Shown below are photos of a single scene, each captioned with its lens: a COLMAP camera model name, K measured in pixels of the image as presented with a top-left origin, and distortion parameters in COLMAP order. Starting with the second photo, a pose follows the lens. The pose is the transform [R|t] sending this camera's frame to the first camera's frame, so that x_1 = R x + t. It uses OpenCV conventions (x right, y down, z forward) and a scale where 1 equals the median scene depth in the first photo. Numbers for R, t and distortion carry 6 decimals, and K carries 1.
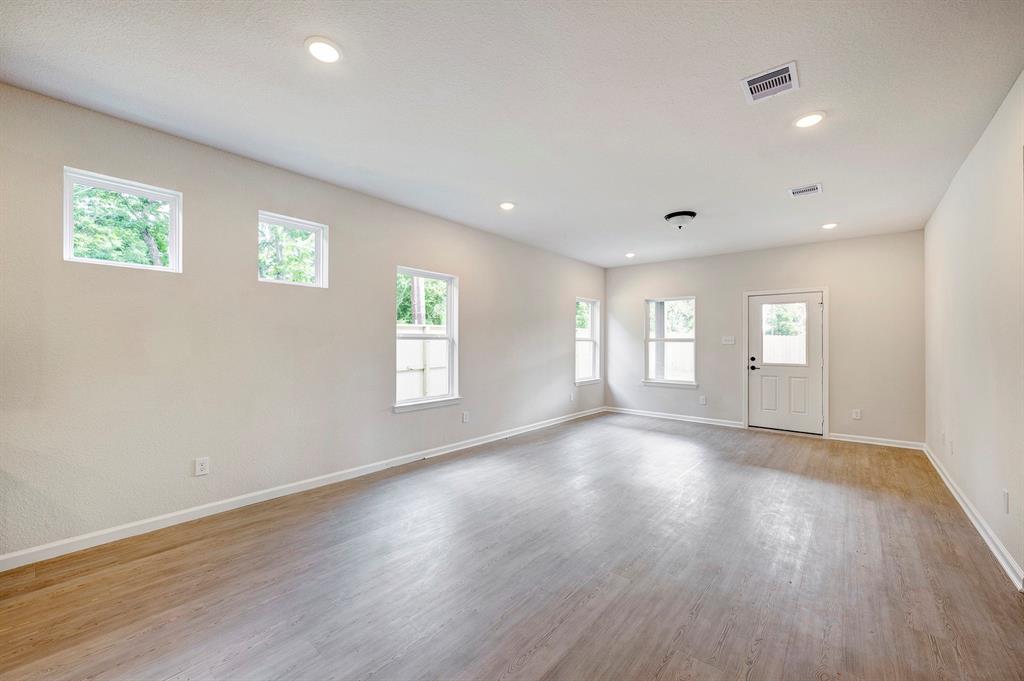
lens RADIAL K [[405.2, 0, 512.0], [0, 405.2, 340.5], [0, 0, 1]] dist [0.000969, 0.000437]
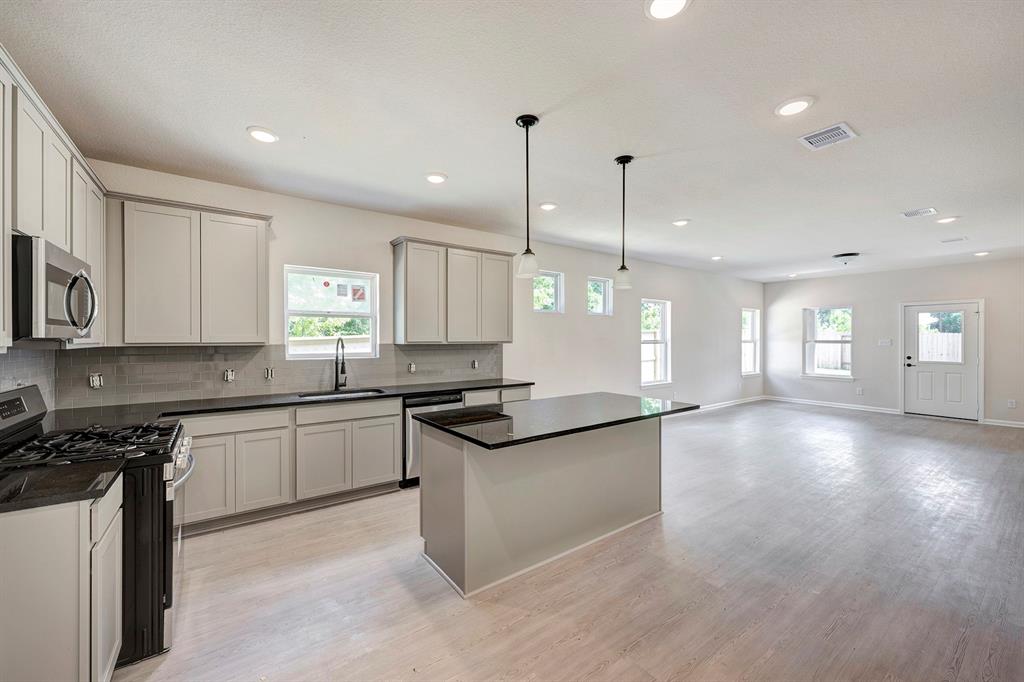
lens RADIAL K [[405.2, 0, 512.0], [0, 405.2, 341.0], [0, 0, 1]] dist [0.000969, 0.000437]
pose [[0.967373, 0.003082, -0.253337, -0.258877], [-0.002539, 0.999994, 0.002469, -0.005349], [0.253343, -0.001745, 0.967375, -0.495626]]
